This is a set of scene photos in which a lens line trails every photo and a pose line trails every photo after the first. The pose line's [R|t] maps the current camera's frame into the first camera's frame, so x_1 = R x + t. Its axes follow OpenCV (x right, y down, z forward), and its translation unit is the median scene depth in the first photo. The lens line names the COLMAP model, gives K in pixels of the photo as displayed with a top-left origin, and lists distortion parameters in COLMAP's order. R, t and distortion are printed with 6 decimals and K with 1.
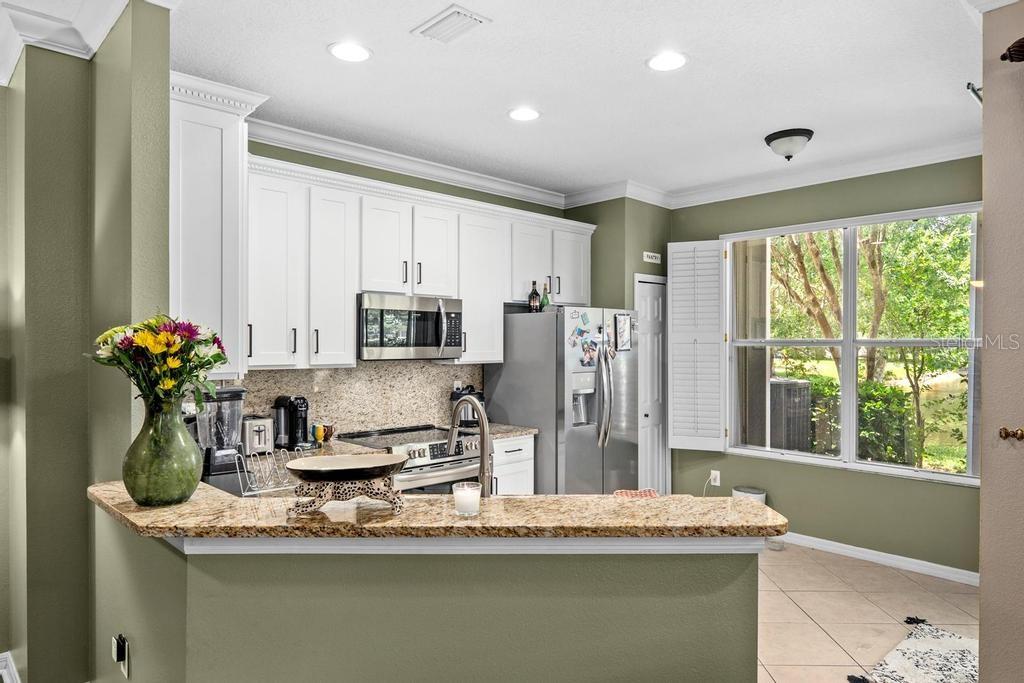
lens RADIAL K [[625.5, 0, 512.0], [0, 625.5, 341.5], [0, 0, 1]] dist [-0.000220, 0.000496]
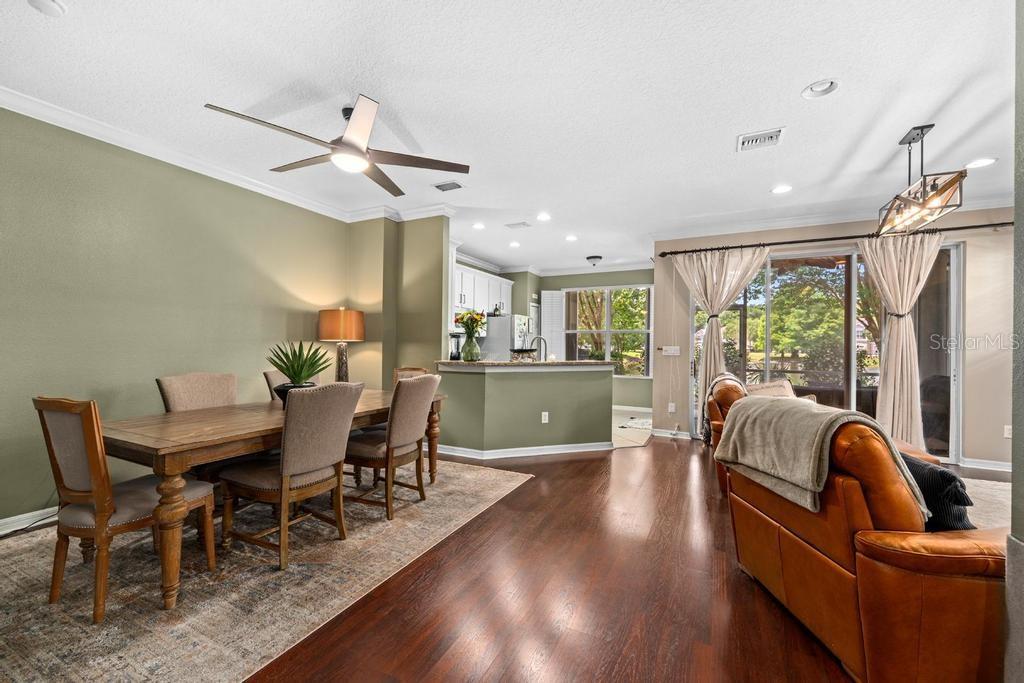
lens RADIAL K [[414.9, 0, 511.2], [0, 414.9, 343.3], [0, 0, 1]] dist [0.000355, -0.000891]
pose [[0.940735, 0.010420, 0.338981, -0.468227], [-0.010222, 0.999945, -0.002371, 0.061519], [-0.338987, -0.001234, 0.940790, -0.554968]]
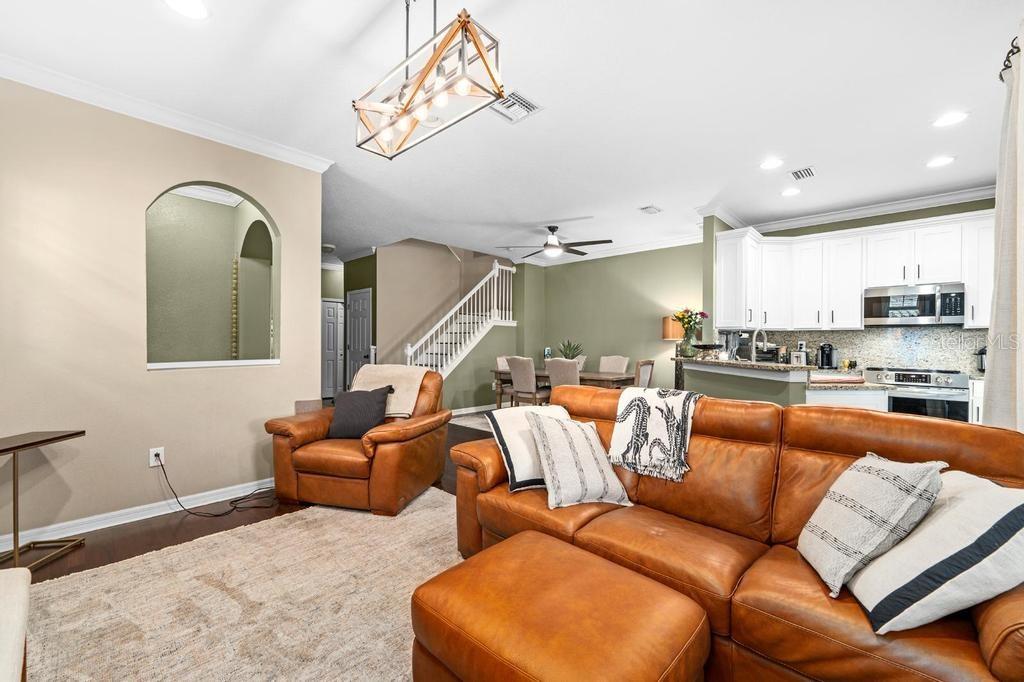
lens RADIAL K [[414.9, 0, 511.2], [0, 414.9, 342.8], [0, 0, 1]] dist [0.000355, -0.000891]
pose [[0.057597, 0.001542, -0.998339, 0.748030], [-0.003459, 0.999993, 0.001345, 0.067205], [0.998334, 0.003376, 0.057602, -0.093053]]
